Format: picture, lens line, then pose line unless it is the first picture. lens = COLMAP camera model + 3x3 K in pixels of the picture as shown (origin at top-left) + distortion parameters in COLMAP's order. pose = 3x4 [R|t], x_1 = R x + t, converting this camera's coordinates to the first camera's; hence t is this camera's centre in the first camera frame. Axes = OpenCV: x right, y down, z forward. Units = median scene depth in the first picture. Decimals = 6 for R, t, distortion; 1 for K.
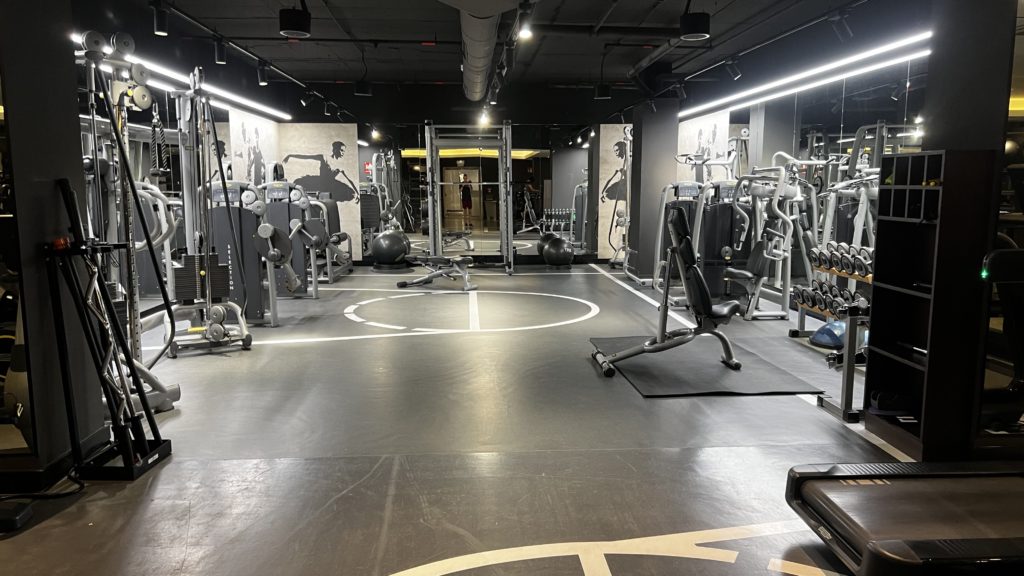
lens RADIAL K [[763.9, 0, 513.2], [0, 763.9, 289.1], [0, 0, 1]] dist [-0.011279, -0.001595]
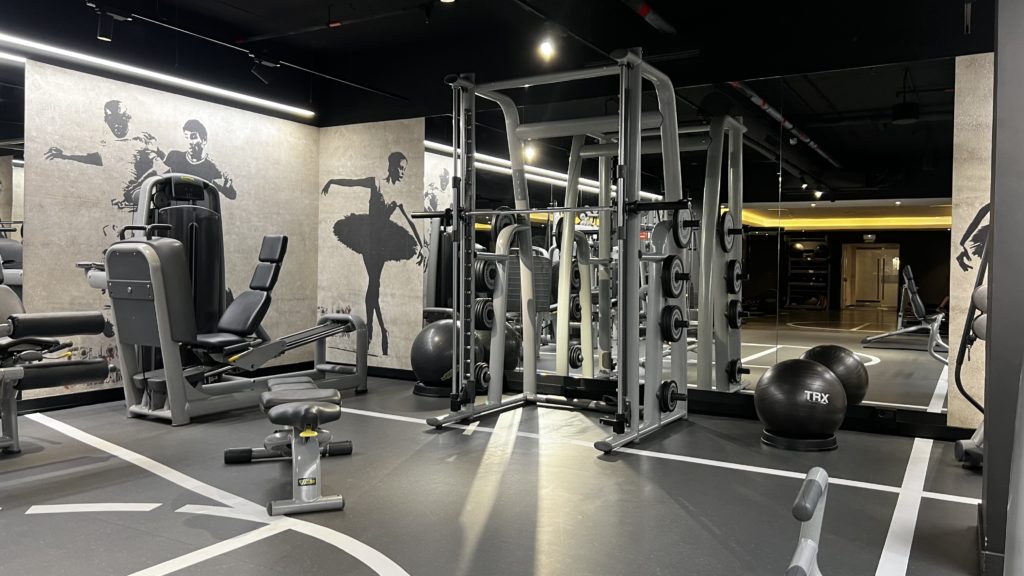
lens RADIAL K [[763.9, 0, 510.9], [0, 763.9, 289.1], [0, 0, 1]] dist [-0.011279, -0.001595]
pose [[0.840001, 0.022934, -0.542100, 0.140963], [-0.085265, 0.992272, -0.090143, -0.052495], [0.535843, 0.121943, 0.835465, 0.594406]]
